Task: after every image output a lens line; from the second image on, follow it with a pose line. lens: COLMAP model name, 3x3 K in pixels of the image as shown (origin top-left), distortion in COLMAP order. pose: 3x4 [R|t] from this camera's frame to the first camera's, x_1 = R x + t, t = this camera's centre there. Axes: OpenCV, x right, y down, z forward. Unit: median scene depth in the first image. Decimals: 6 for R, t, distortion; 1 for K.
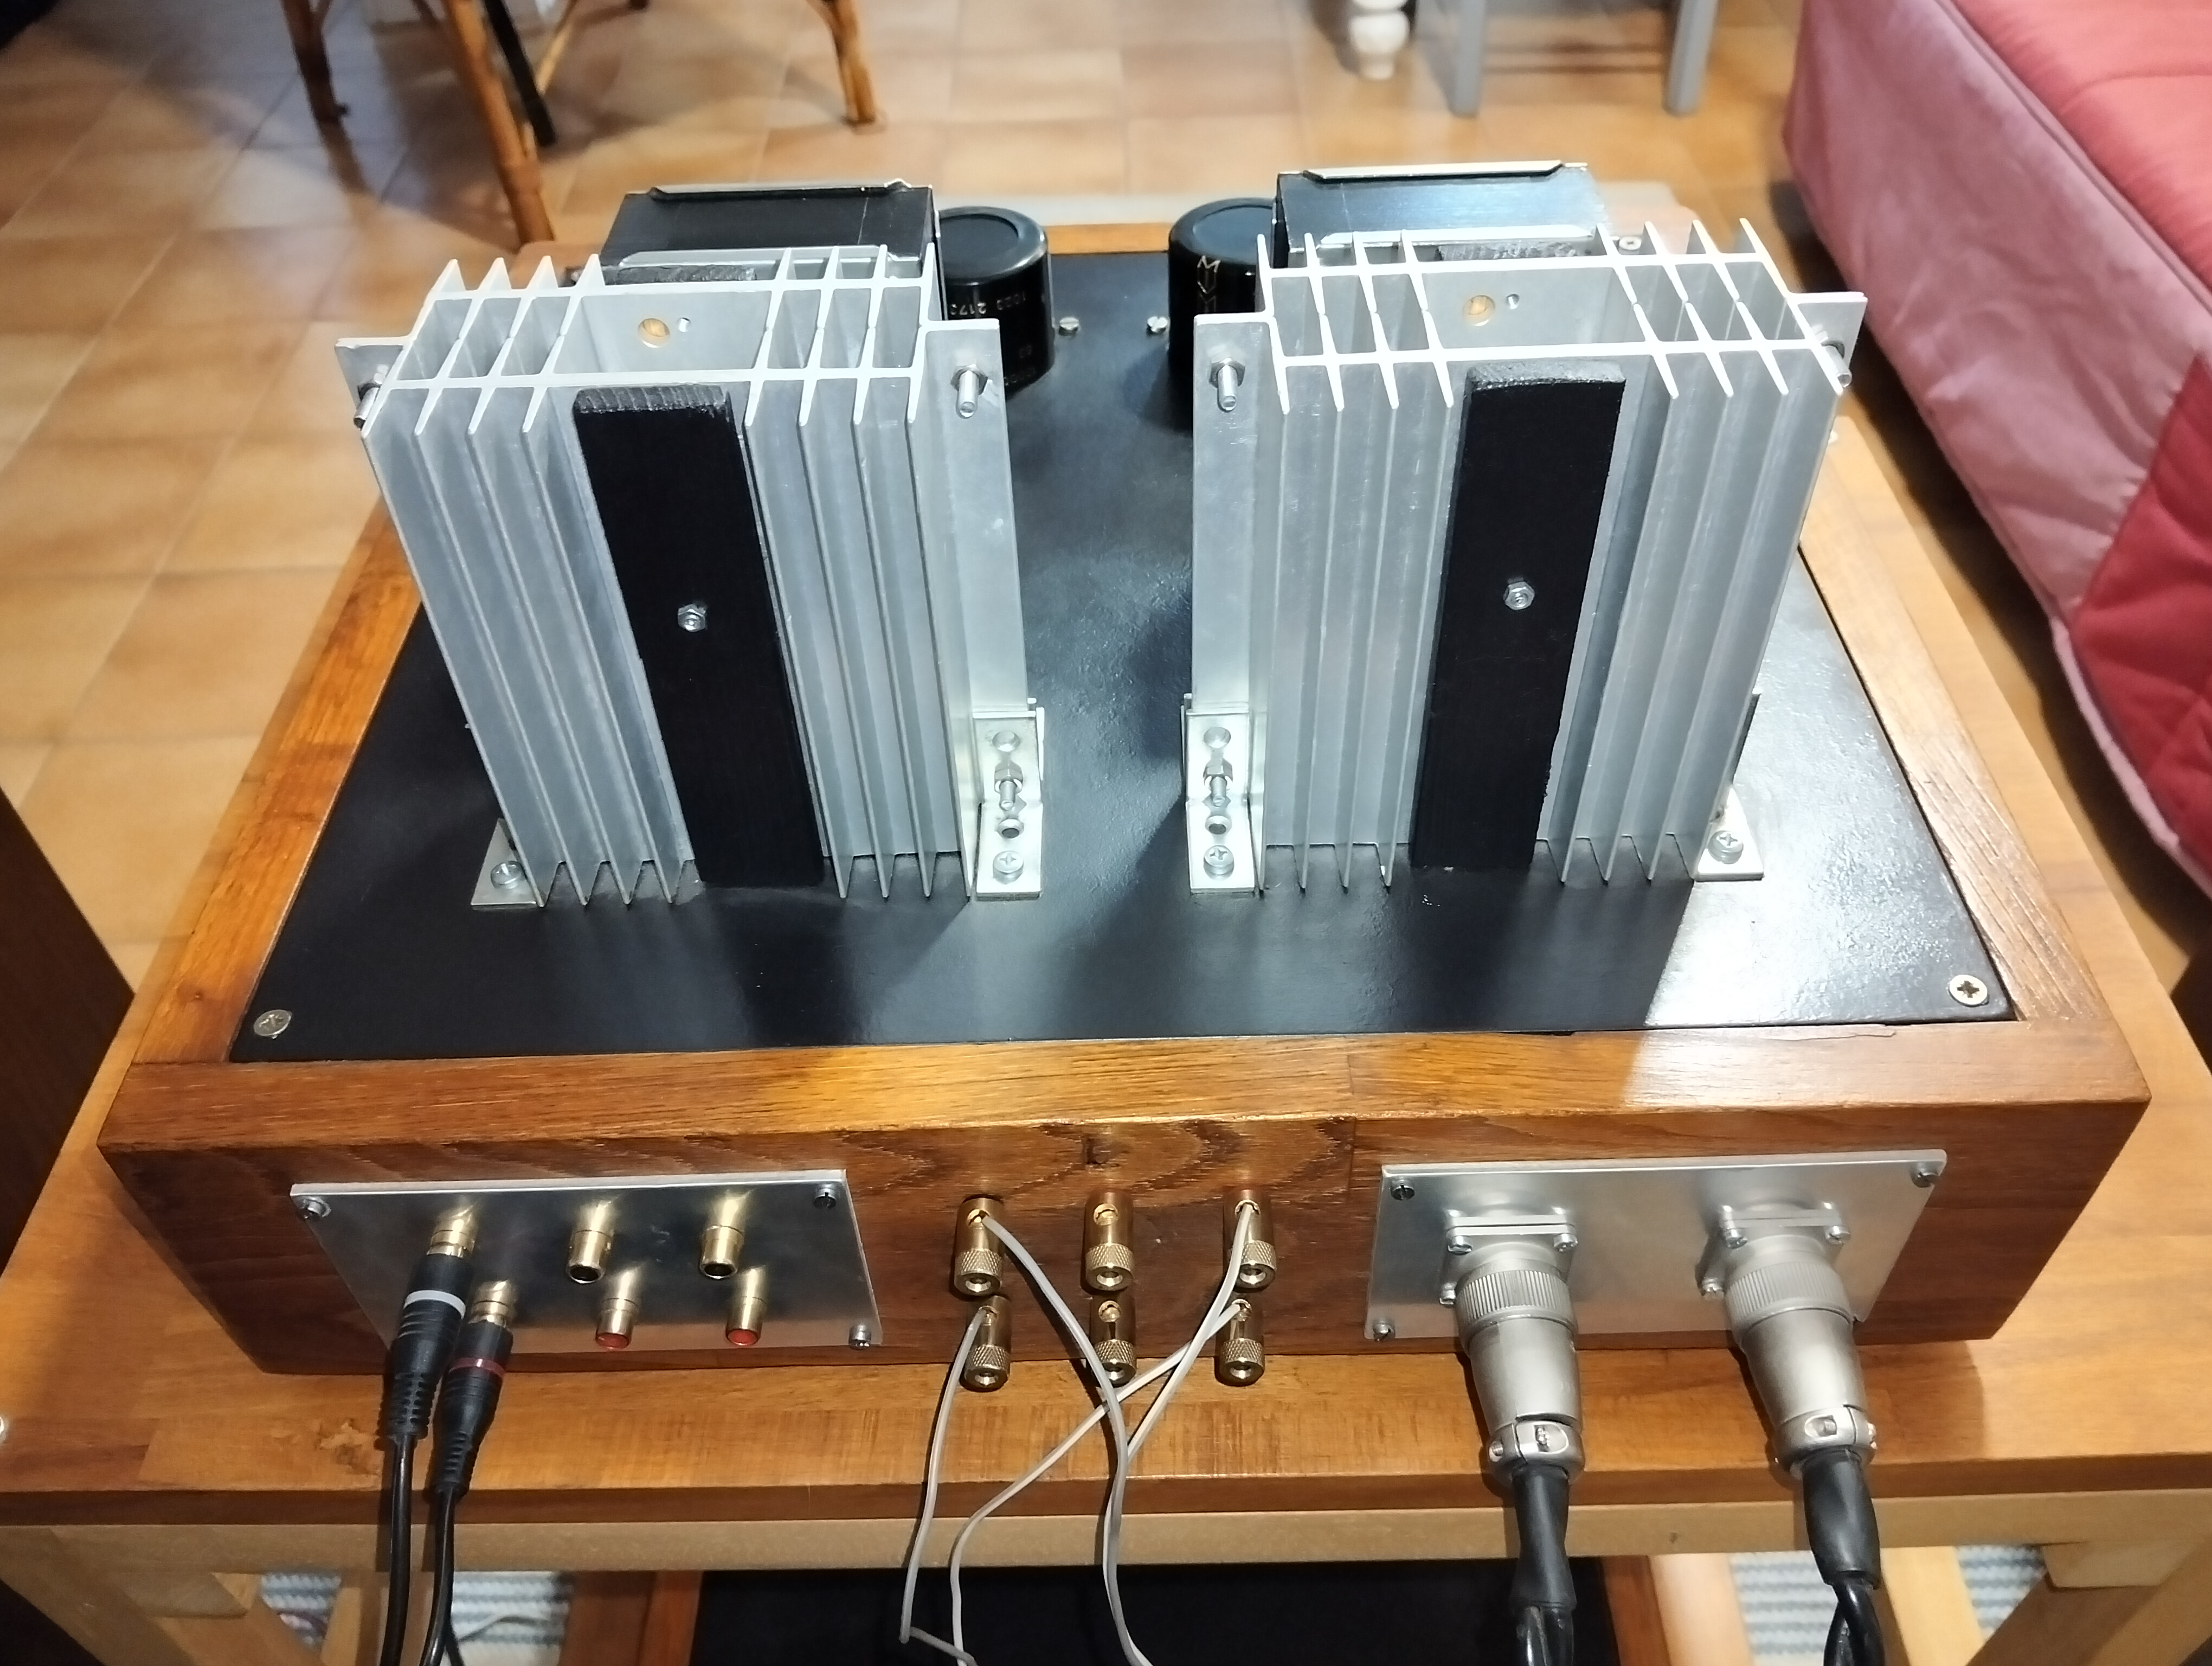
lens RADIAL K [[1732.8, 0, 1108.1], [0, 1732.8, 760.2], [0, 0, 1]] dist [0.001281, -0.033278]
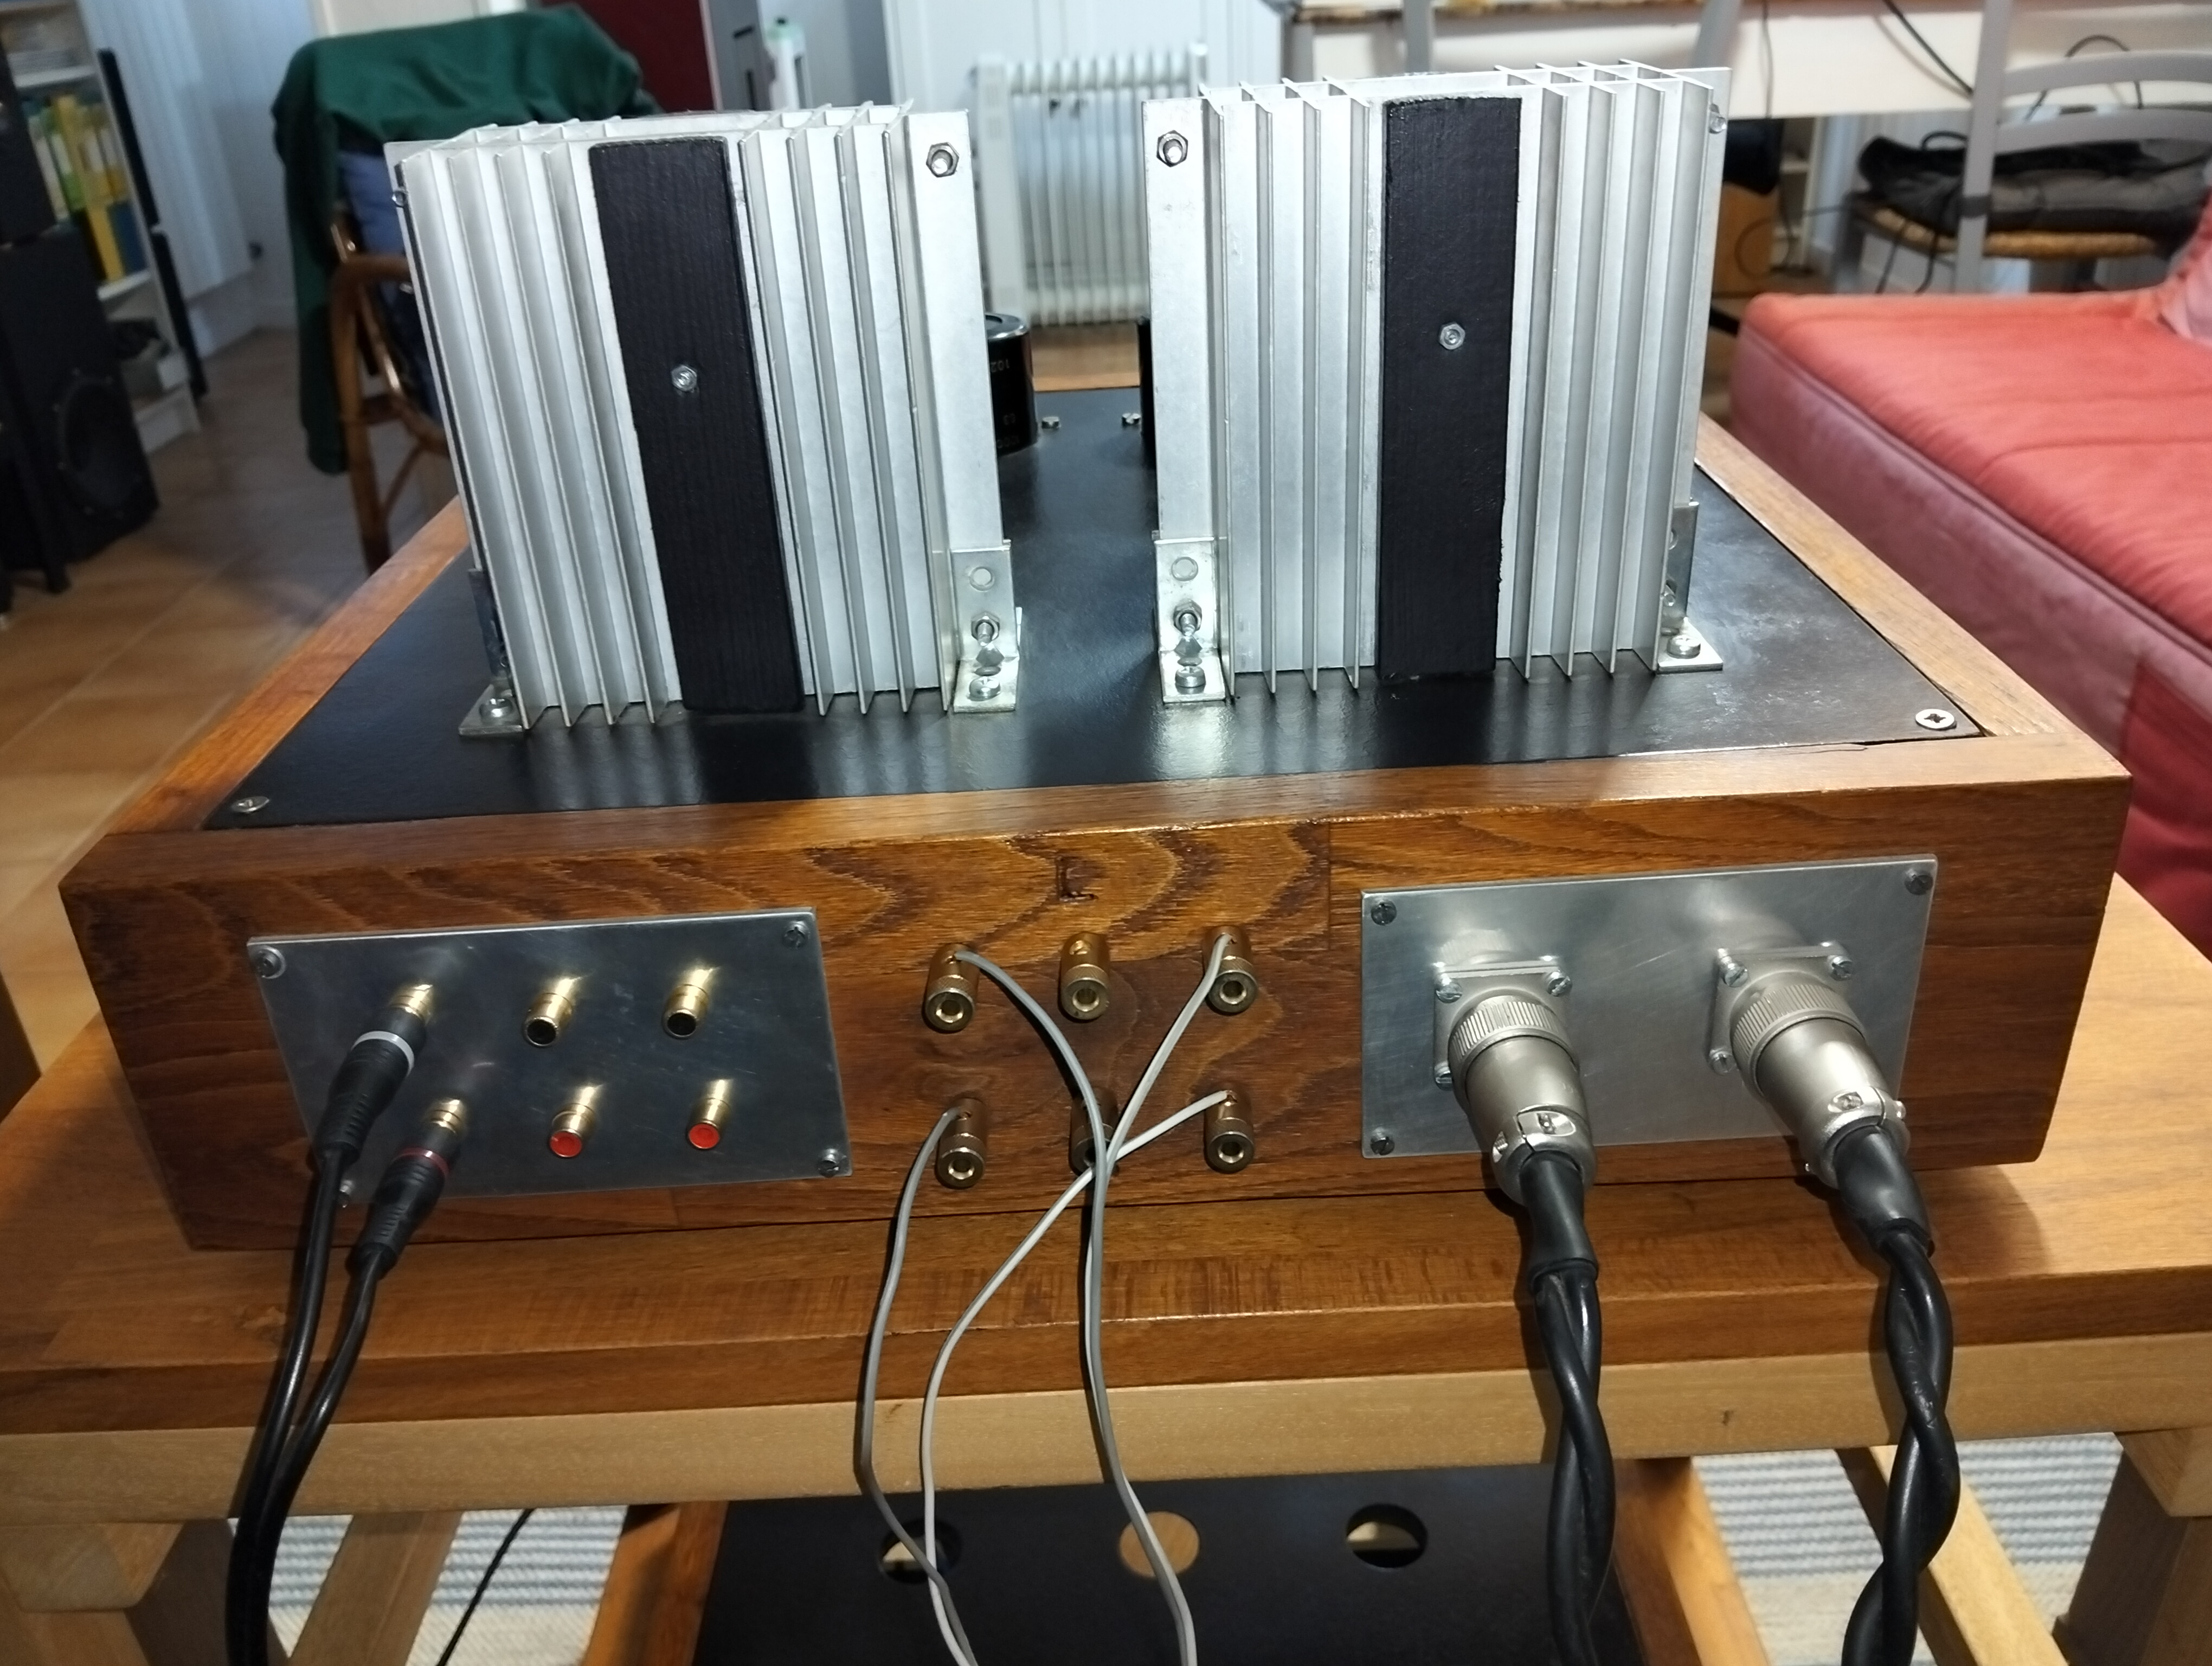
lens RADIAL K [[1732.8, 0, 1111.4], [0, 1732.8, 840.5], [0, 0, 1]] dist [0.001281, -0.033278]
pose [[0.999698, -0.024176, -0.004384, 0.018995], [0.021850, 0.956341, -0.291434, 0.432859], [0.011238, 0.291250, 0.956581, 0.045848]]
